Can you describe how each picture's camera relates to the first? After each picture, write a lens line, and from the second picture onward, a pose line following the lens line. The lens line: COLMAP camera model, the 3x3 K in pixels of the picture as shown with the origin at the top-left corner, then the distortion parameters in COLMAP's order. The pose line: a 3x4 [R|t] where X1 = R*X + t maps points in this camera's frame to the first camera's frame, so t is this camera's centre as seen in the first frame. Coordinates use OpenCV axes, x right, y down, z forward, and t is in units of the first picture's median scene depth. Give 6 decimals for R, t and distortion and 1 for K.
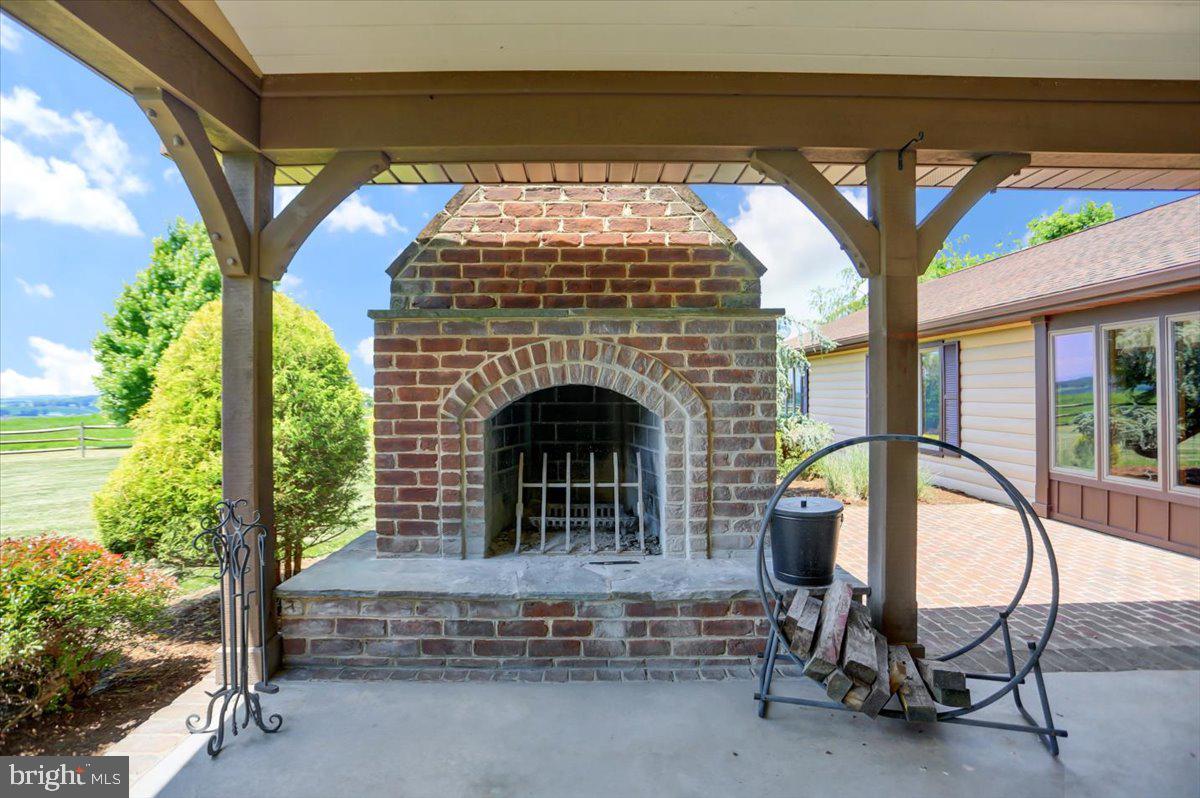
lens RADIAL K [[617.3, 0, 609.6], [0, 617.3, 395.5], [0, 0, 1]] dist [-0.053569, 0.014039]
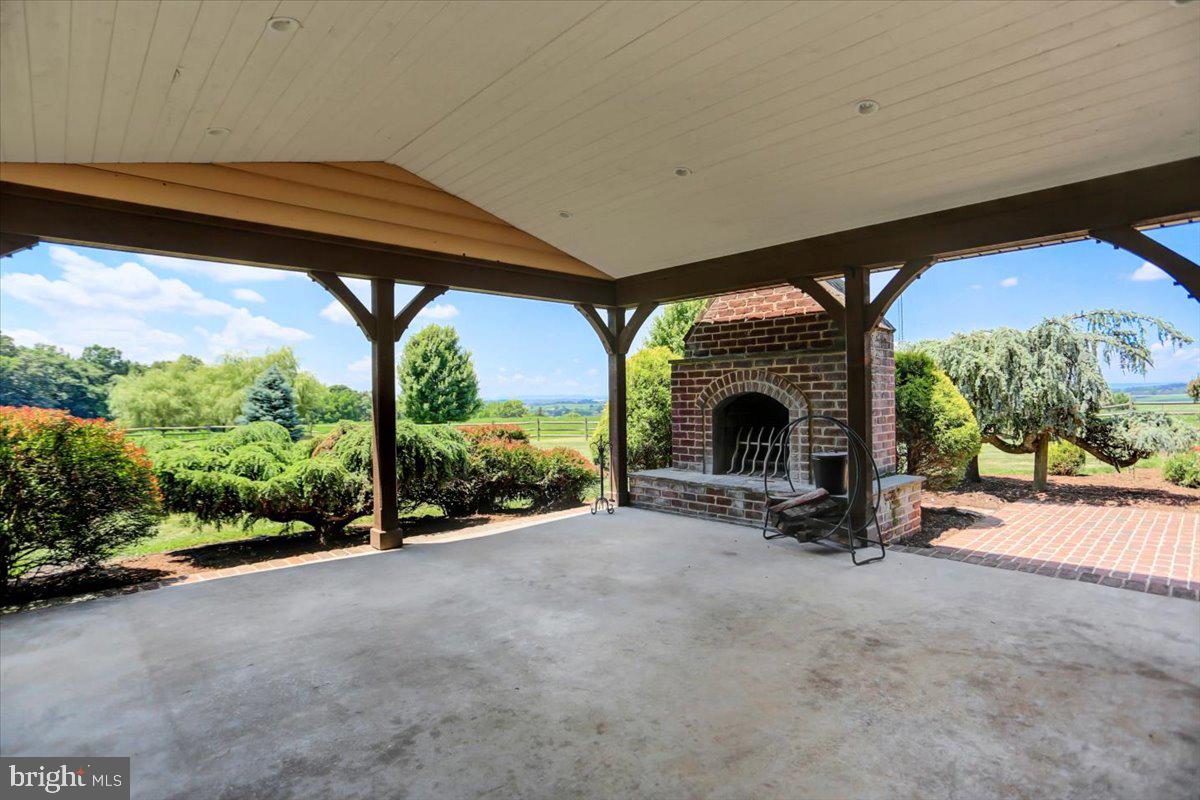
lens RADIAL K [[617.3, 0, 604.9], [0, 617.3, 397.6], [0, 0, 1]] dist [-0.053569, 0.014039]
pose [[0.690279, -0.007591, -0.723503, 1.074516], [0.011274, 0.999936, 0.000265, -0.005089], [0.723455, -0.008339, 0.690321, -0.733259]]
